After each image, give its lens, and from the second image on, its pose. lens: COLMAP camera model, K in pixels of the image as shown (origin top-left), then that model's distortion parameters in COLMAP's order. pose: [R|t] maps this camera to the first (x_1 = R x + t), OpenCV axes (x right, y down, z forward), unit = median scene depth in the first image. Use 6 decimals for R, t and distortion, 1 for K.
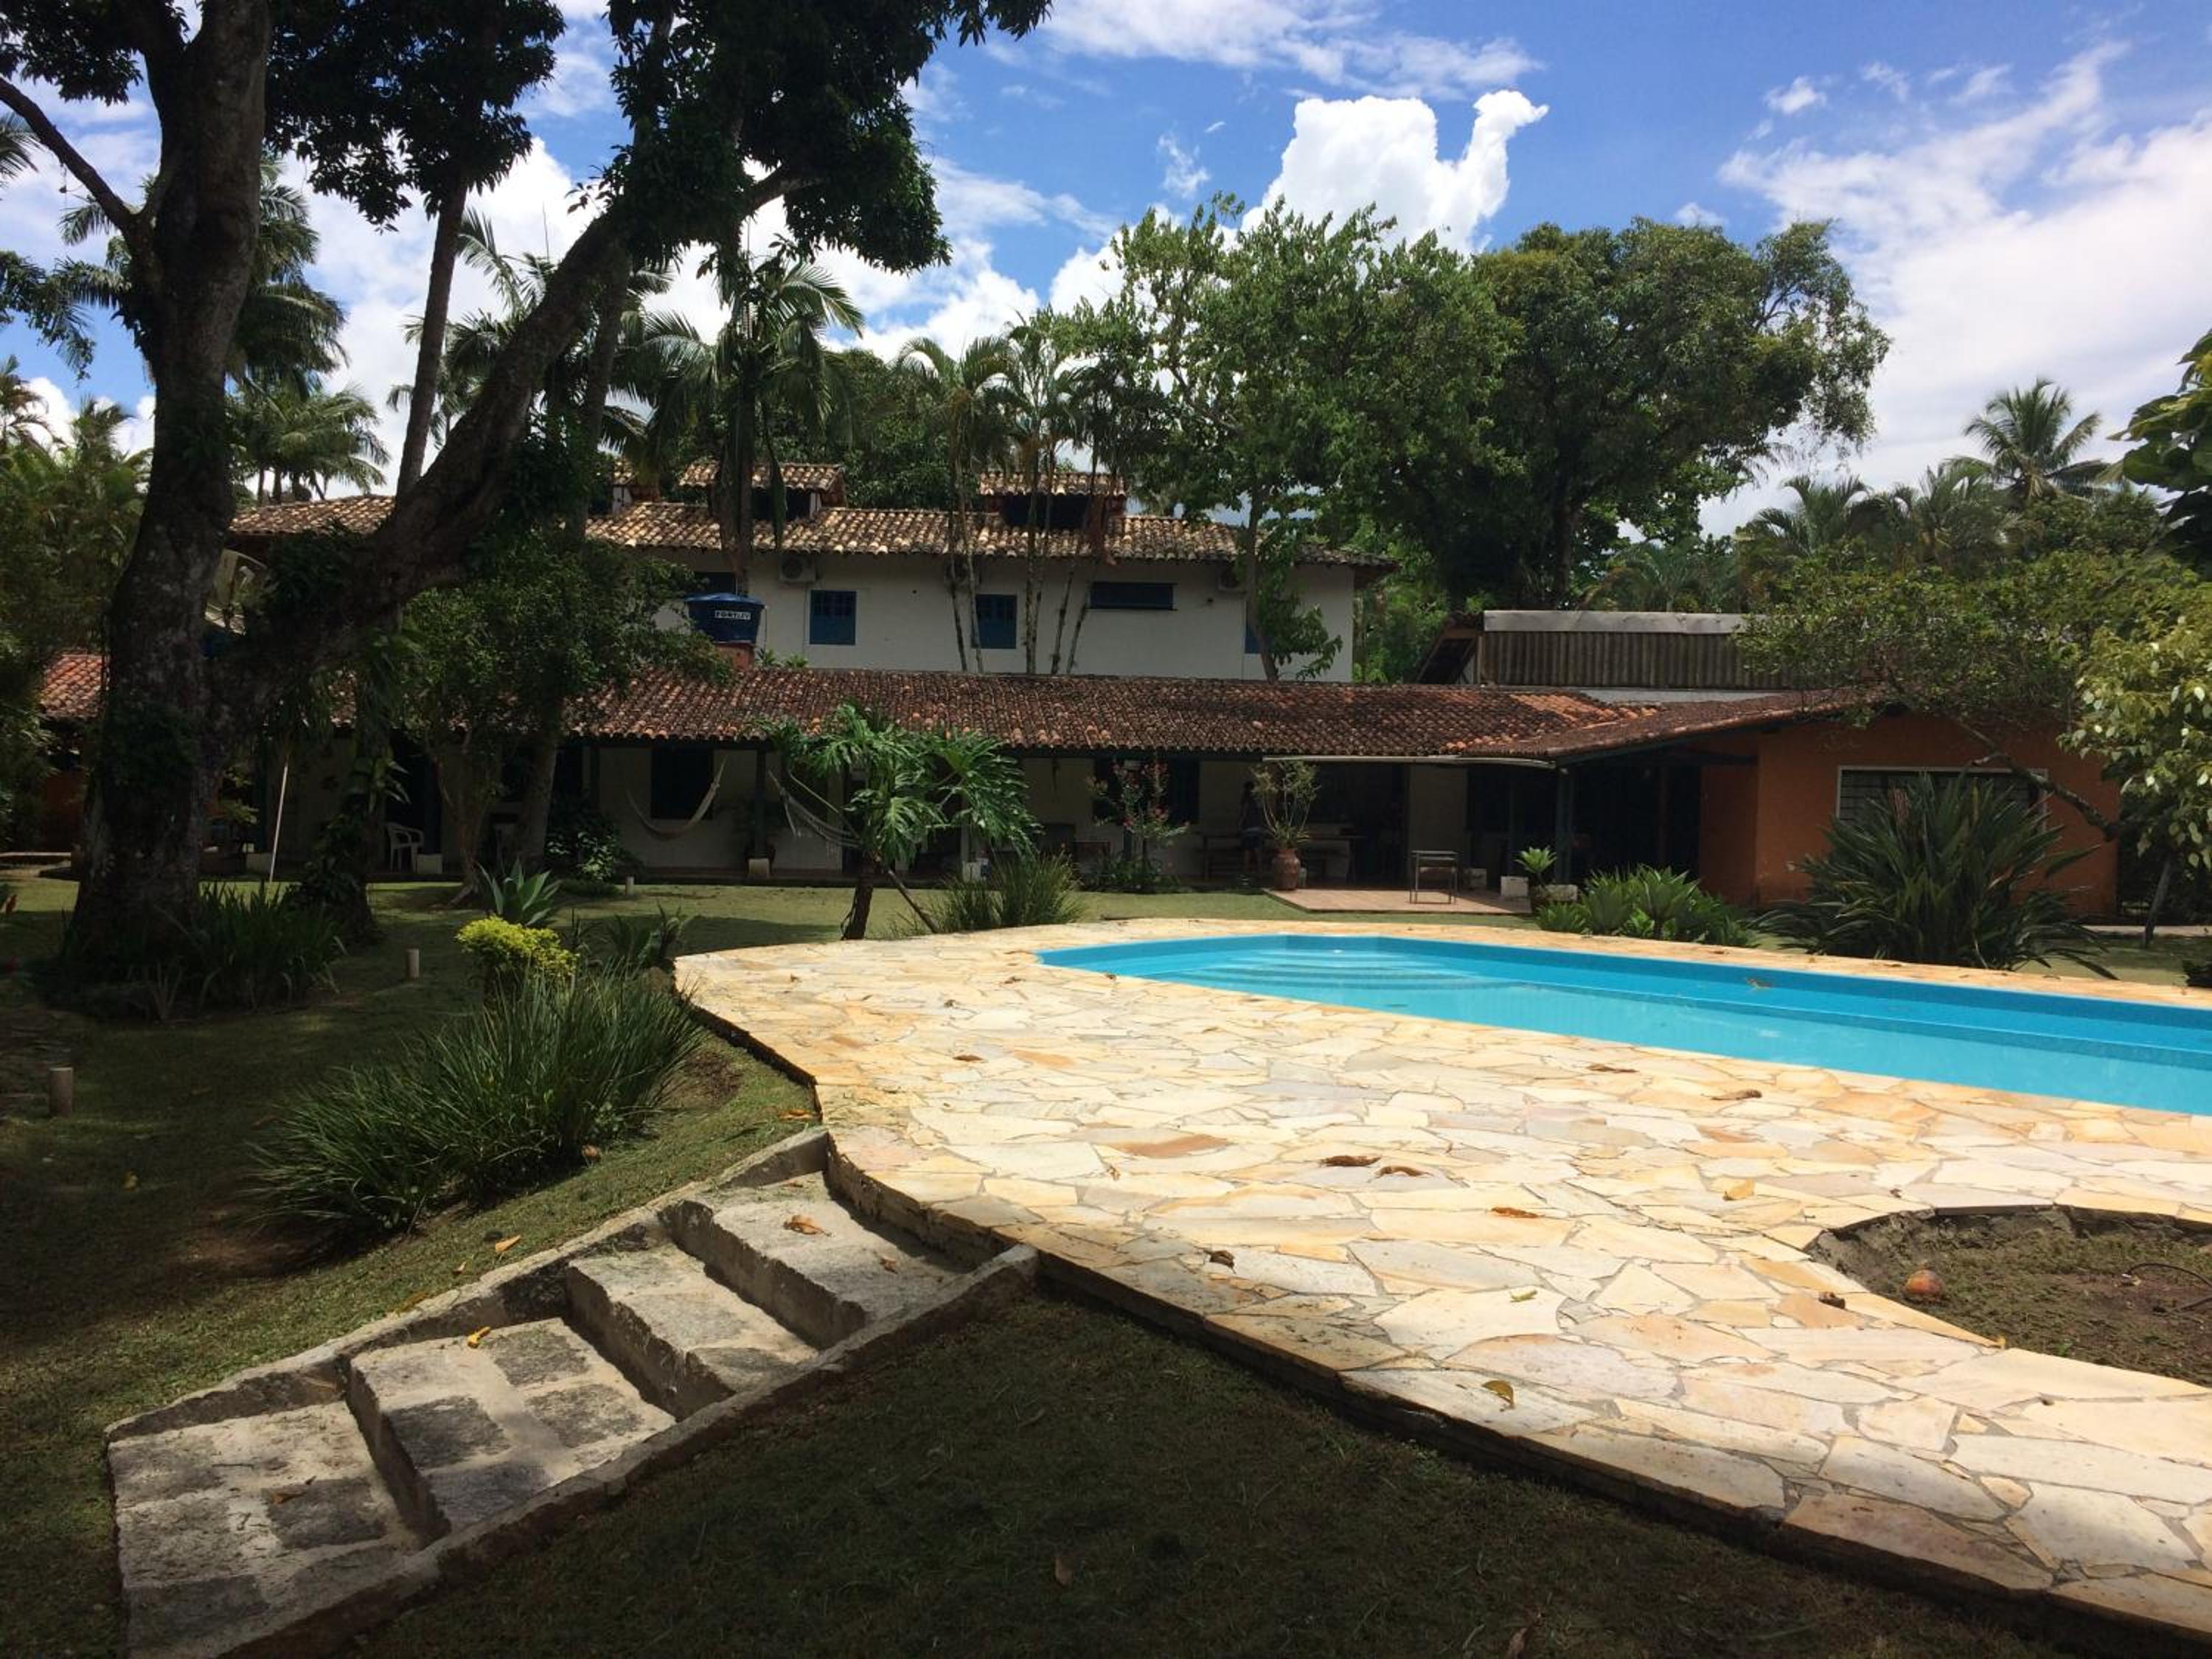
lens RADIAL K [[1928.0, 0, 1106.0], [0, 1928.0, 829.5], [0, 0, 1]] dist [0.069050, -0.086872]
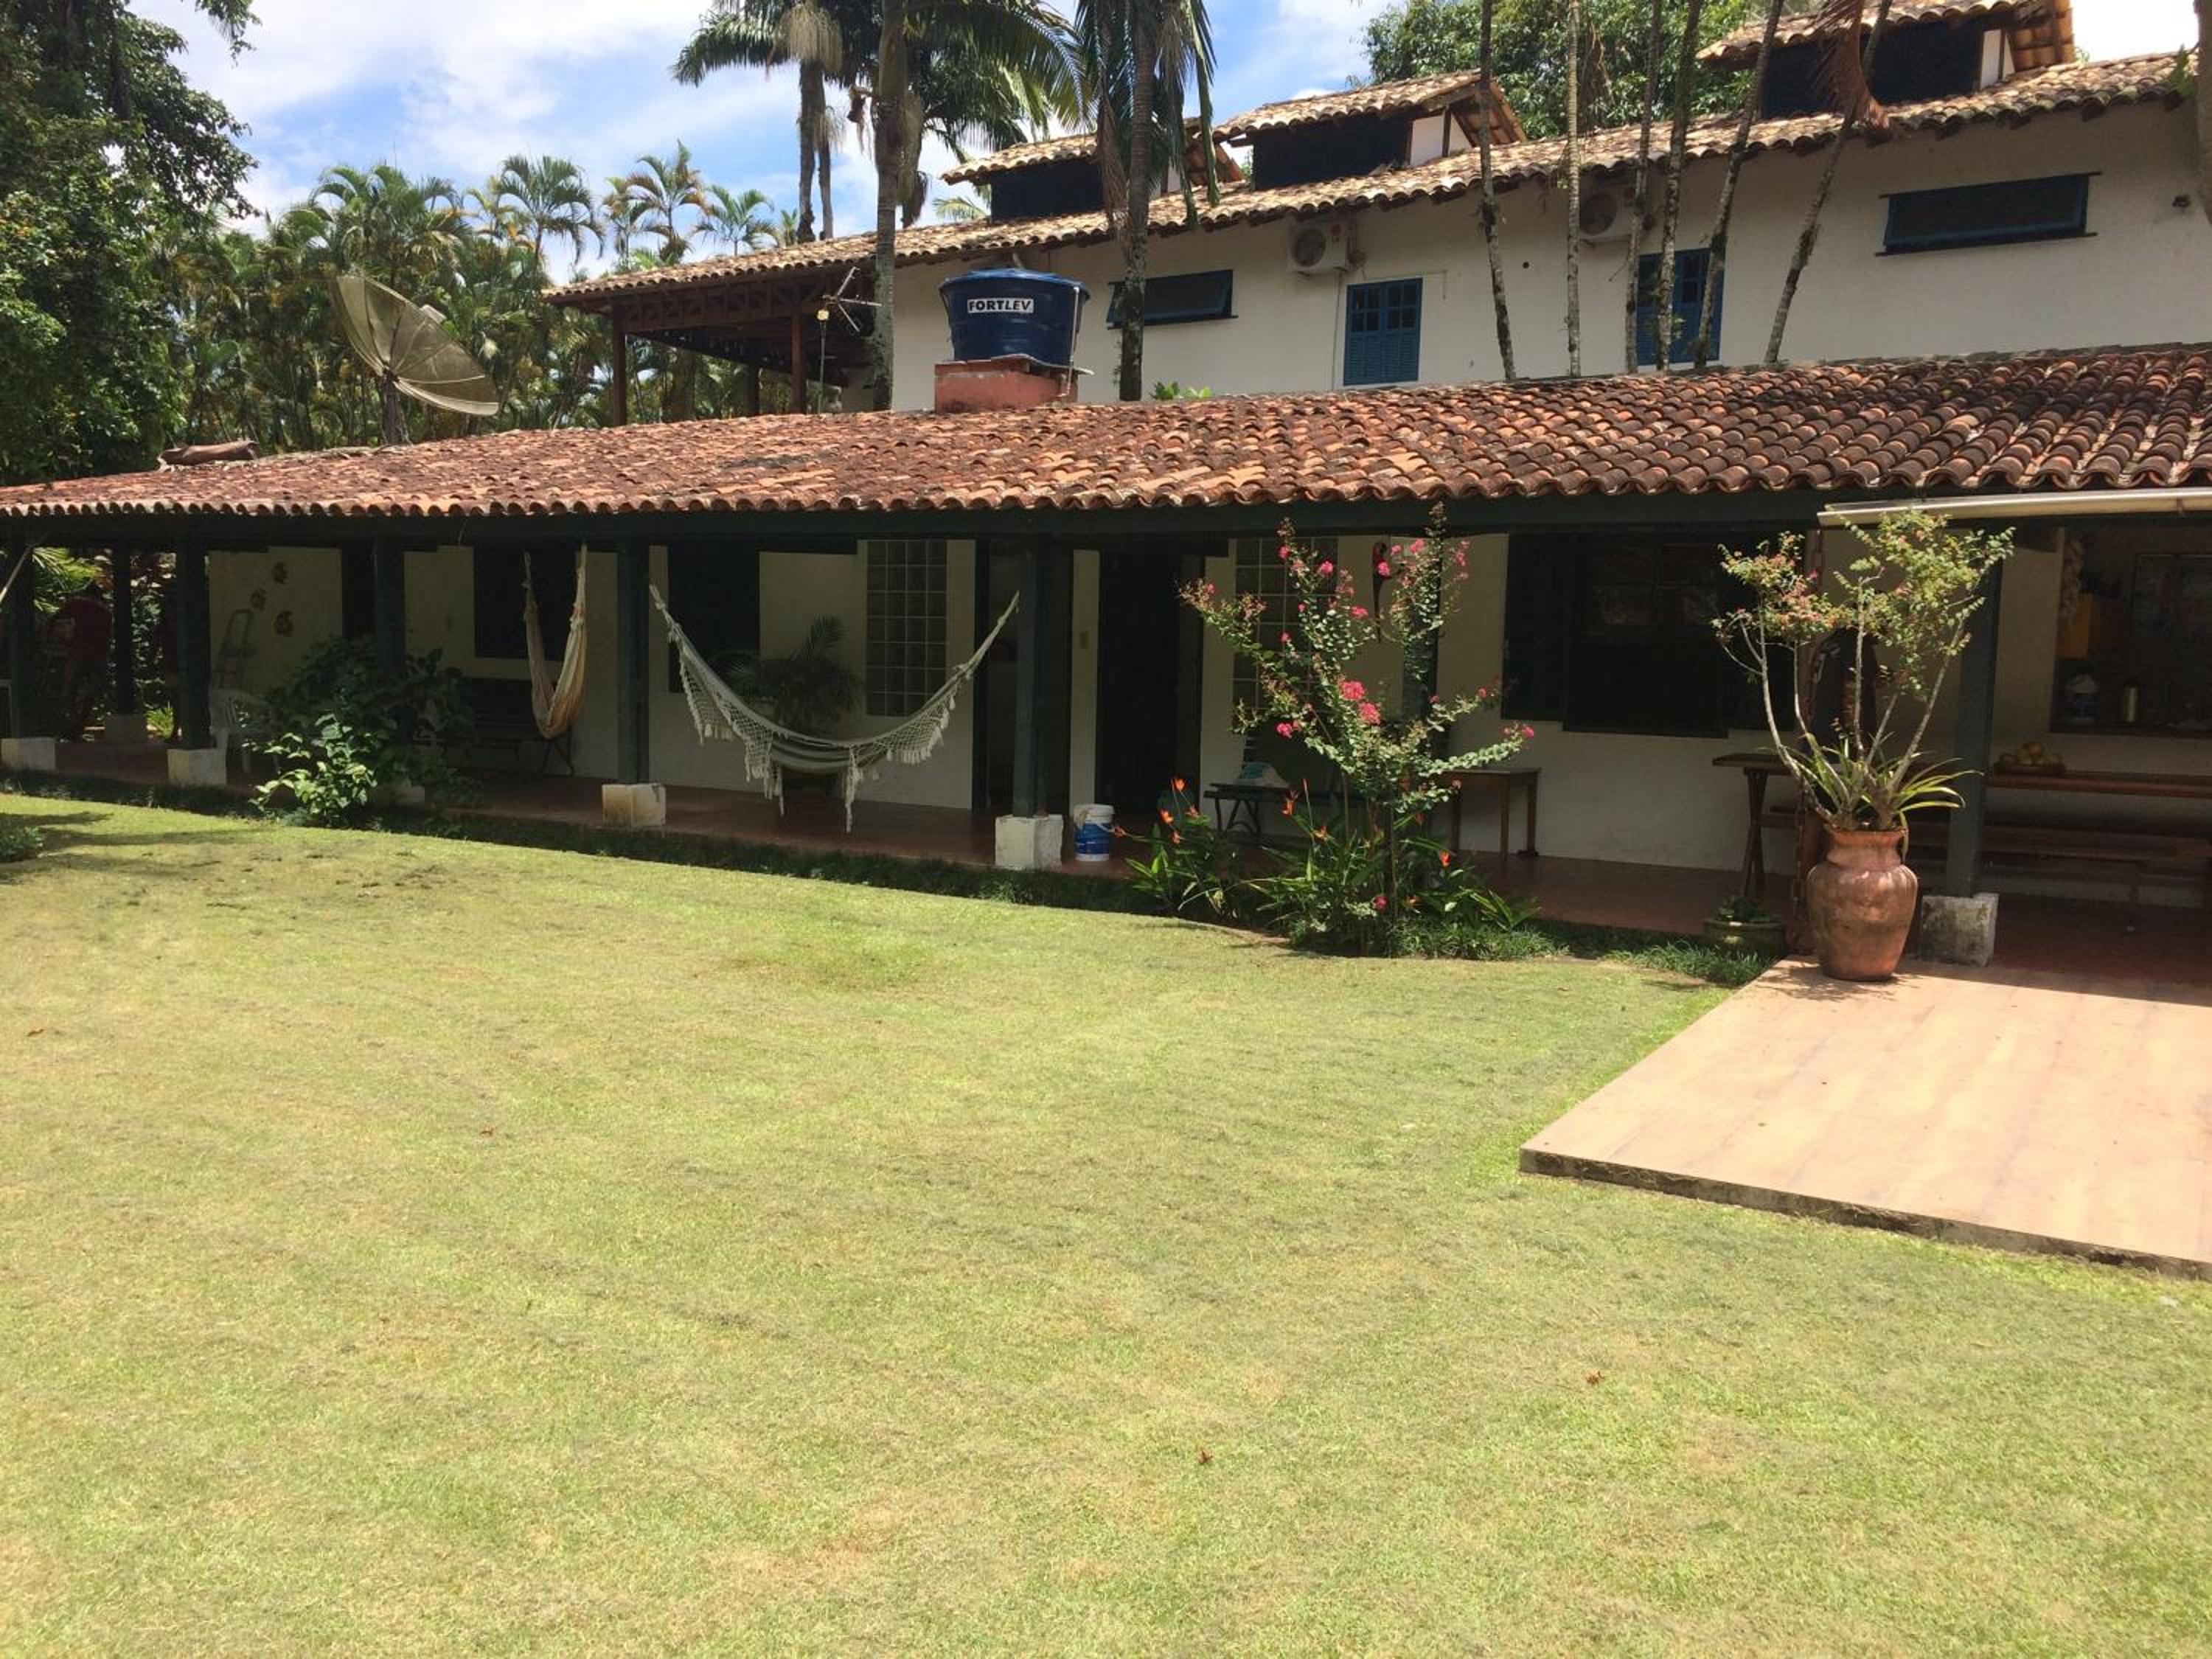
lens RADIAL K [[1891.0, 0, 1106.0], [0, 1891.0, 829.5], [0, 0, 1]] dist [0.095580, -0.121606]
pose [[0.797673, 0.060954, -0.600002, 0.135876], [-0.025810, 0.997418, 0.067014, -0.004889], [0.602538, -0.037969, 0.797187, 0.561466]]
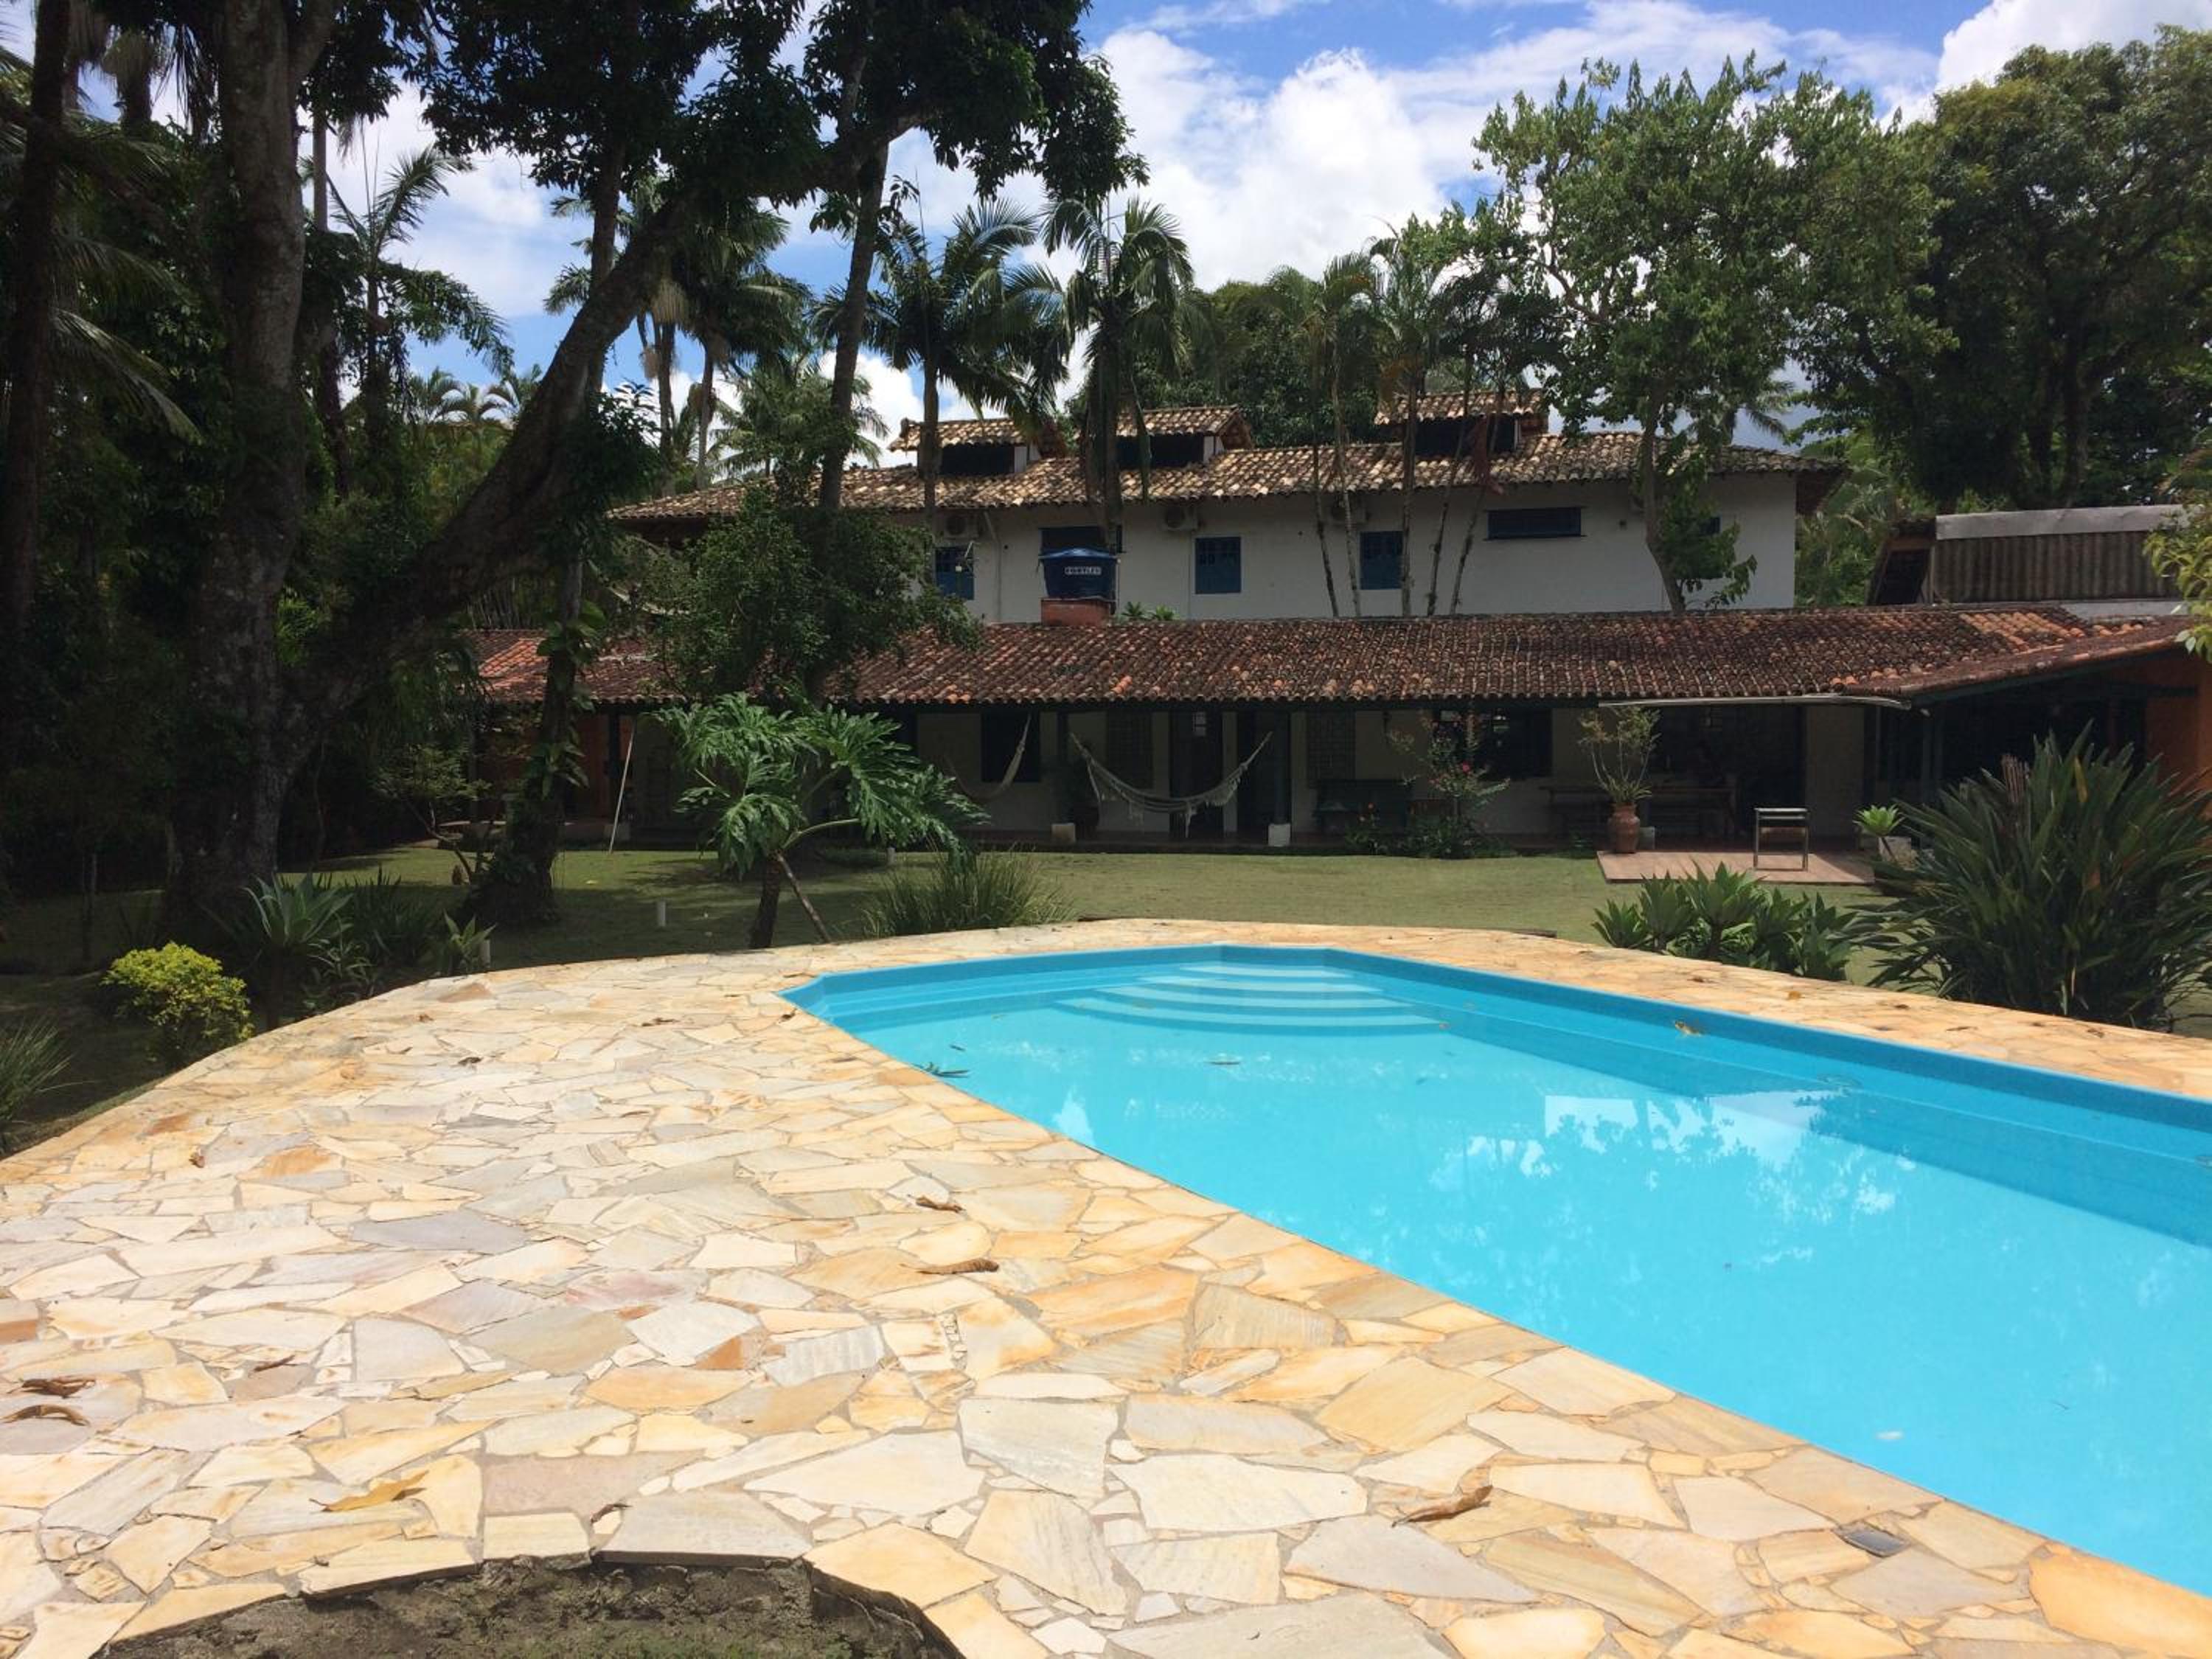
lens RADIAL K [[1928.0, 0, 1106.0], [0, 1928.0, 829.5], [0, 0, 1]] dist [0.069050, -0.086872]
pose [[0.948911, -0.009757, -0.315392, 0.116794], [0.020169, 0.999353, 0.029768, -0.008368], [0.314898, -0.034609, 0.948494, 0.068125]]
